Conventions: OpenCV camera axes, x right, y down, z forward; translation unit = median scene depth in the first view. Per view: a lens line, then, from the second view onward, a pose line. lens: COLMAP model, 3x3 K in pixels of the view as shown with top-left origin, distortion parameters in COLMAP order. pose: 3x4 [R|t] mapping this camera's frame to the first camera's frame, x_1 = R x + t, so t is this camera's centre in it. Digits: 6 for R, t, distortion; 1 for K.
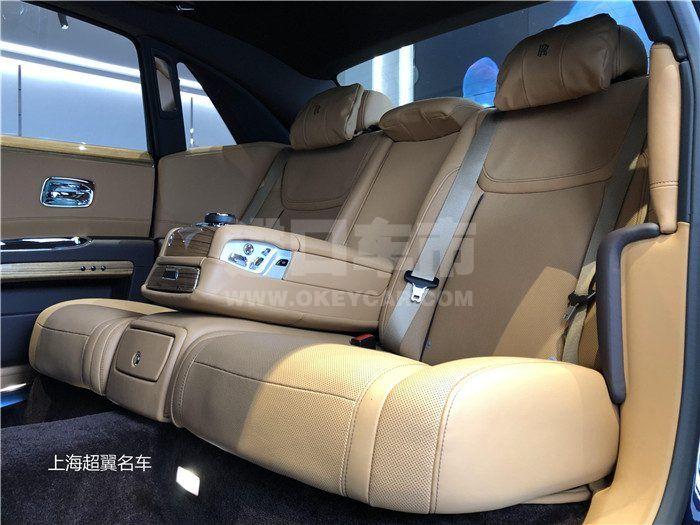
lens RADIAL K [[634.0, 0, 350.0], [0, 634.0, 262.5], [0, 0, 1]] dist [0.010784, -0.003277]
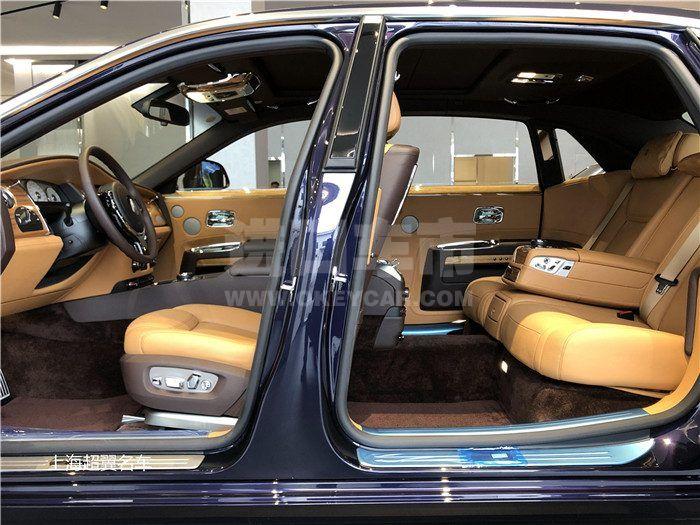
lens RADIAL K [[634.0, 0, 350.0], [0, 634.0, 262.5], [0, 0, 1]] dist [0.010784, -0.003277]
pose [[0.730007, 0.043291, -0.682068, 0.620186], [0.001391, 0.997896, 0.064826, -0.121688], [0.683439, -0.048272, 0.728410, -0.709042]]
